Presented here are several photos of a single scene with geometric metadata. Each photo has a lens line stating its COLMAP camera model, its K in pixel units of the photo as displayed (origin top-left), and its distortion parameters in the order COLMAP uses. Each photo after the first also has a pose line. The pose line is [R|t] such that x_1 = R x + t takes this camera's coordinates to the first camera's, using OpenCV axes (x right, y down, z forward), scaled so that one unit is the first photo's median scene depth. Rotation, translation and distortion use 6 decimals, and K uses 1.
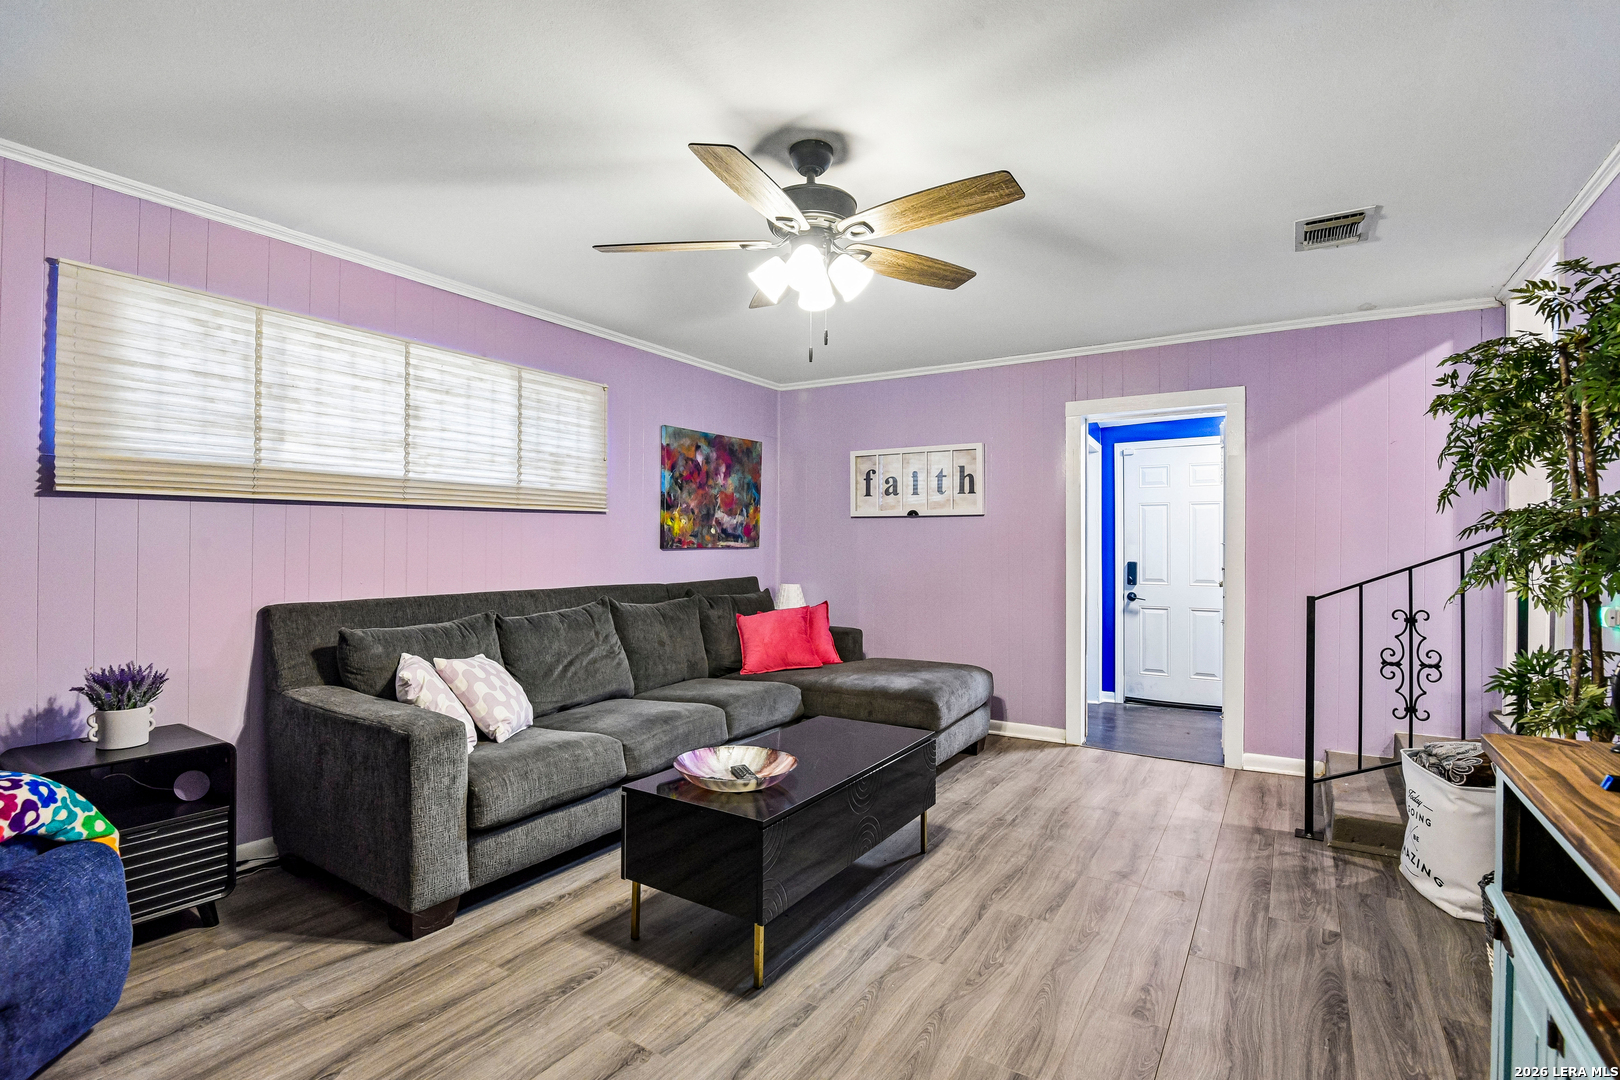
lens RADIAL K [[767.9, 0, 805.3], [0, 767.9, 535.7], [0, 0, 1]] dist [-0.015175, -0.006288]
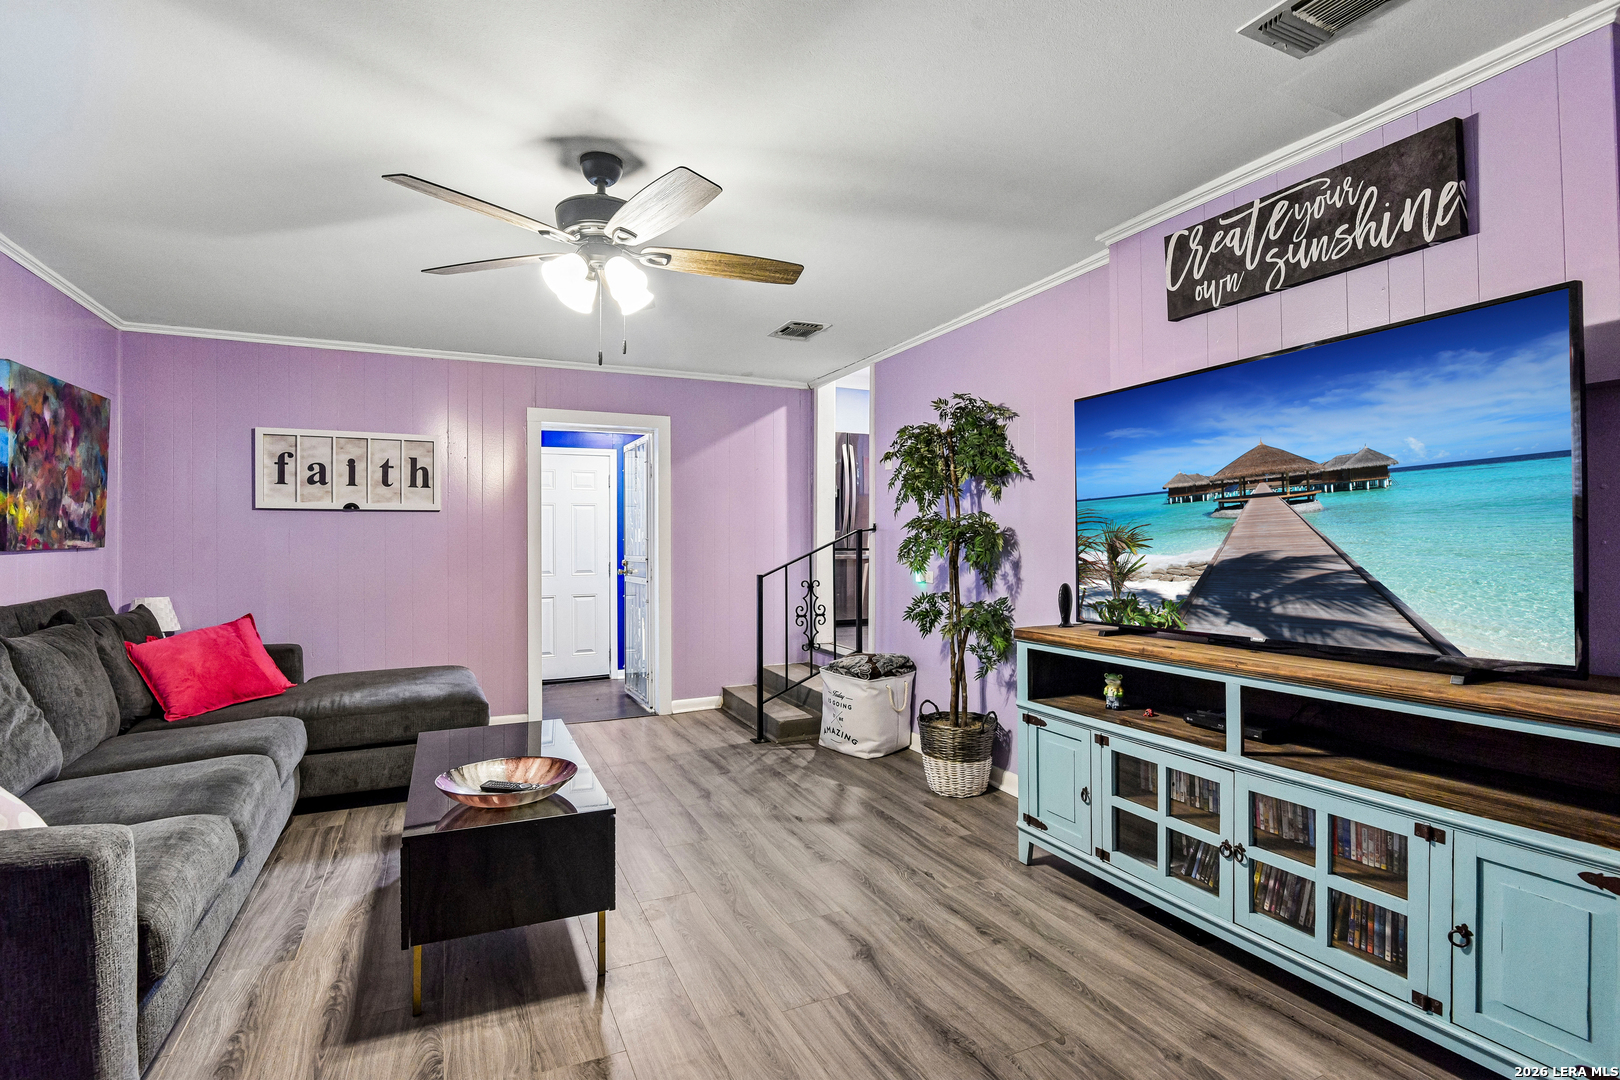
lens RADIAL K [[767.9, 0, 800.3], [0, 767.9, 536.1], [0, 0, 1]] dist [-0.015175, -0.006288]
pose [[0.543410, -0.002377, 0.839464, -0.488362], [-0.002174, 0.999989, 0.004239, -0.000110], [-0.839464, -0.004129, 0.543399, 0.140819]]
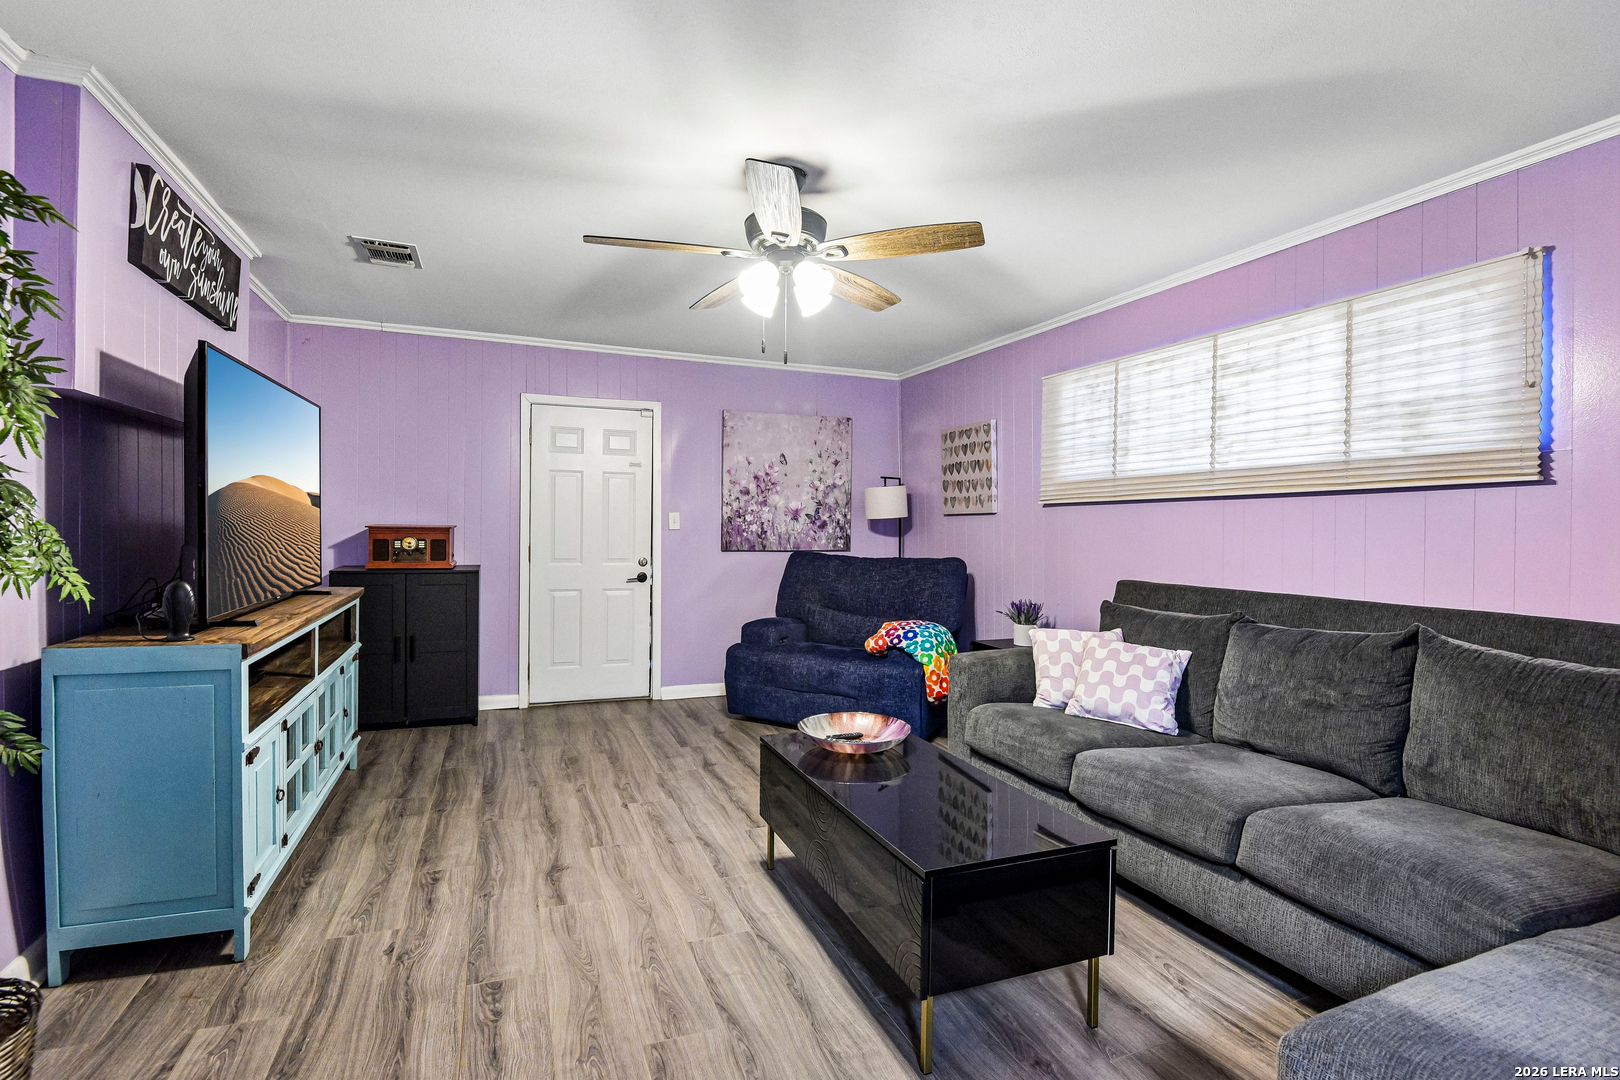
lens RADIAL K [[767.9, 0, 806.9], [0, 767.9, 533.7], [0, 0, 1]] dist [-0.015175, -0.006288]
pose [[-0.587796, -0.005999, -0.808987, 0.604644], [-0.007684, 0.999969, -0.001832, 0.014810], [0.808972, 0.005139, -0.587824, 1.143321]]
